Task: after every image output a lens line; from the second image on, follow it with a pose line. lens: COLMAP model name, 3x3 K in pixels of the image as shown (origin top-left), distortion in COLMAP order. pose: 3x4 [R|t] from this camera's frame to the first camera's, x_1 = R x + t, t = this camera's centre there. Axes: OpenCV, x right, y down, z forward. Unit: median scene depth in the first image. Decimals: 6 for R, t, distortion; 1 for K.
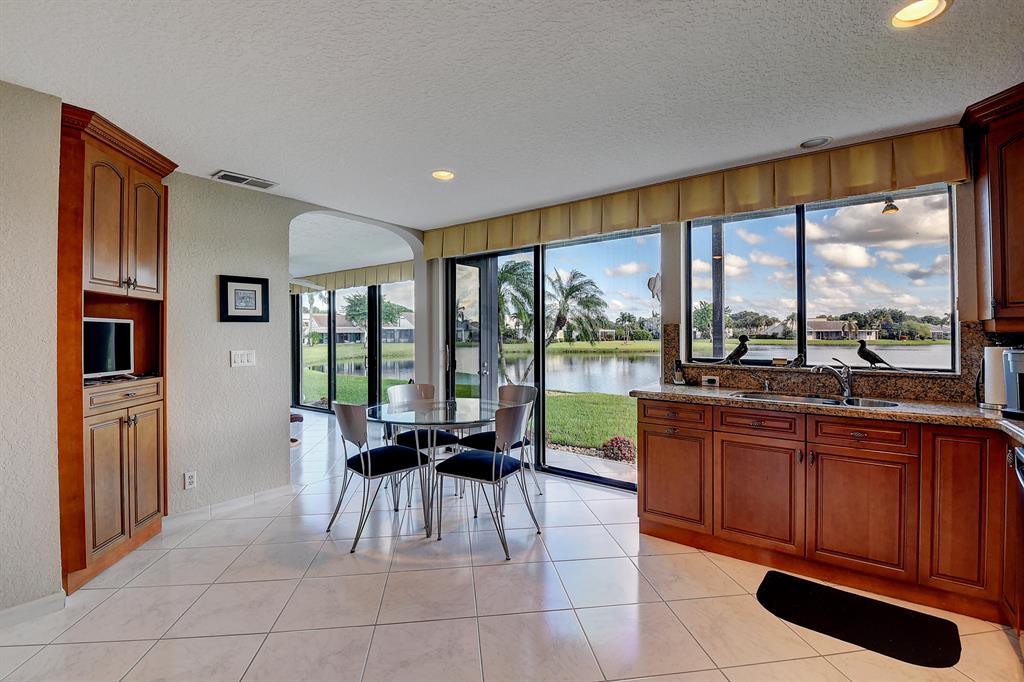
lens RADIAL K [[450.0, 0, 509.1], [0, 450.0, 331.4], [0, 0, 1]] dist [0.016575, -0.027466]
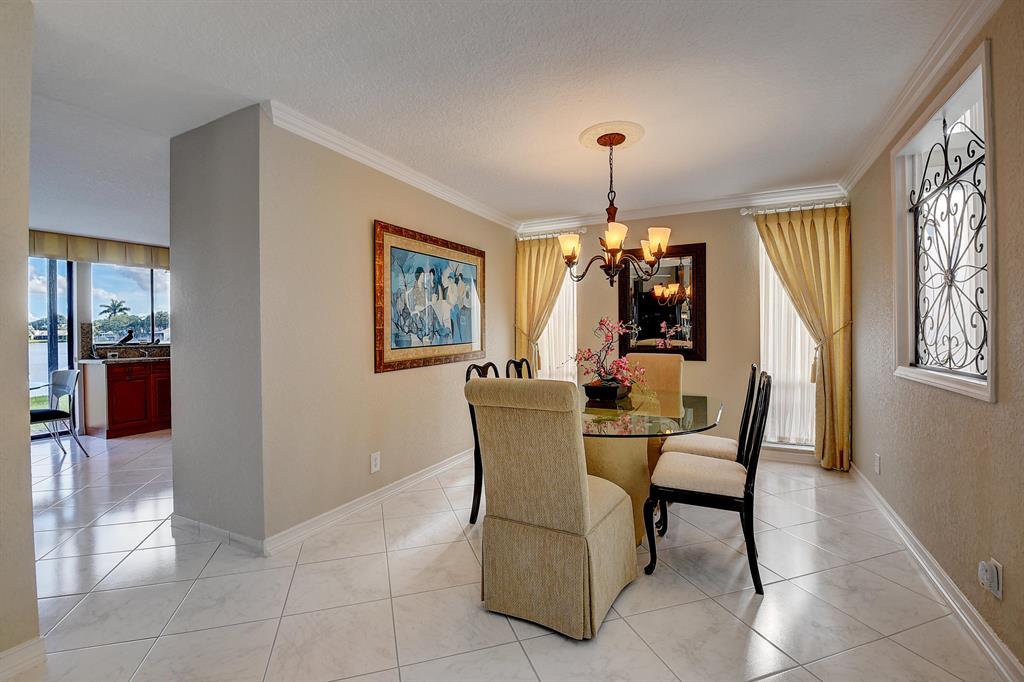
lens RADIAL K [[450.0, 0, 509.1], [0, 450.0, 331.4], [0, 0, 1]] dist [0.016575, -0.027466]
pose [[-0.171068, 0.002144, 0.985257, -1.627404], [0.005208, 0.999986, -0.001272, 0.024964], [-0.985245, 0.004913, -0.171077, -0.261824]]
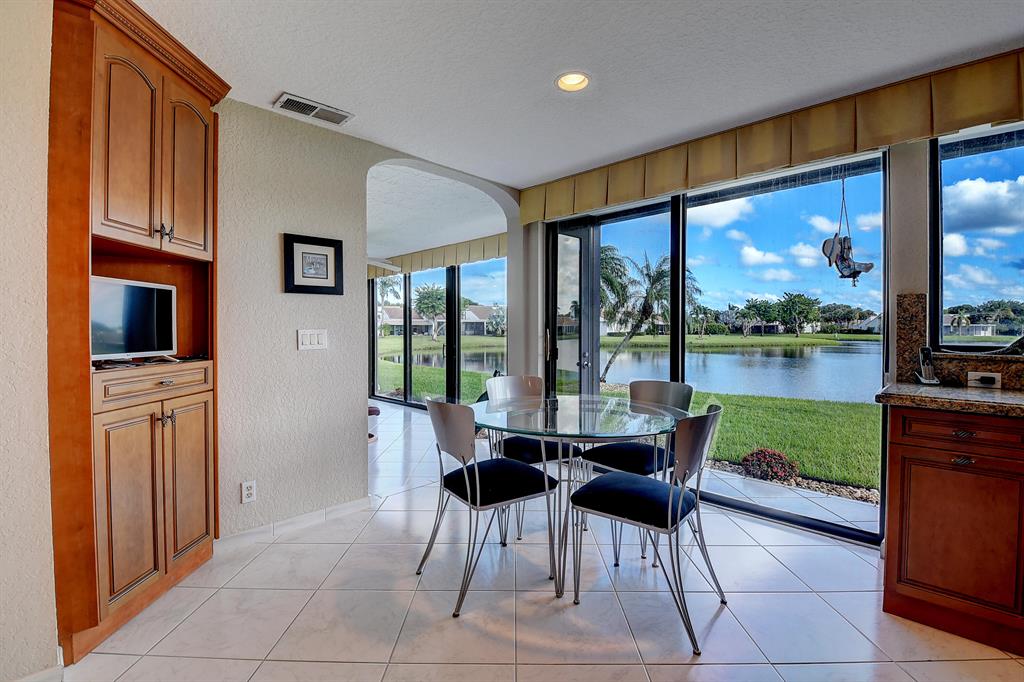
lens RADIAL K [[451.1, 0, 511.9], [0, 451.1, 332.1], [0, 0, 1]] dist [0.018228, -0.026427]
pose [[0.990980, 0.007144, -0.133823, -0.146120], [-0.004894, 0.999841, 0.017136, 0.034242], [0.133924, -0.016326, 0.990857, 0.280040]]
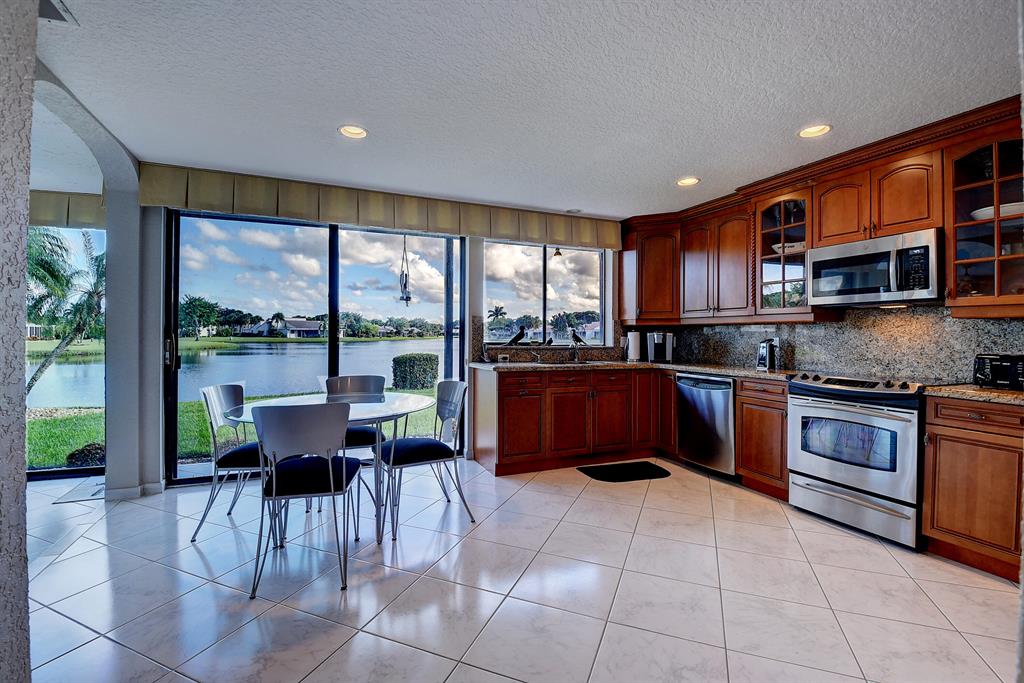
lens RADIAL K [[450.0, 0, 509.1], [0, 450.0, 331.9], [0, 0, 1]] dist [0.016575, -0.027466]
pose [[0.498603, 0.008088, 0.866793, -0.759262], [-0.012363, 0.999921, -0.002219, 0.032693], [-0.866742, -0.009610, 0.498664, 0.304254]]
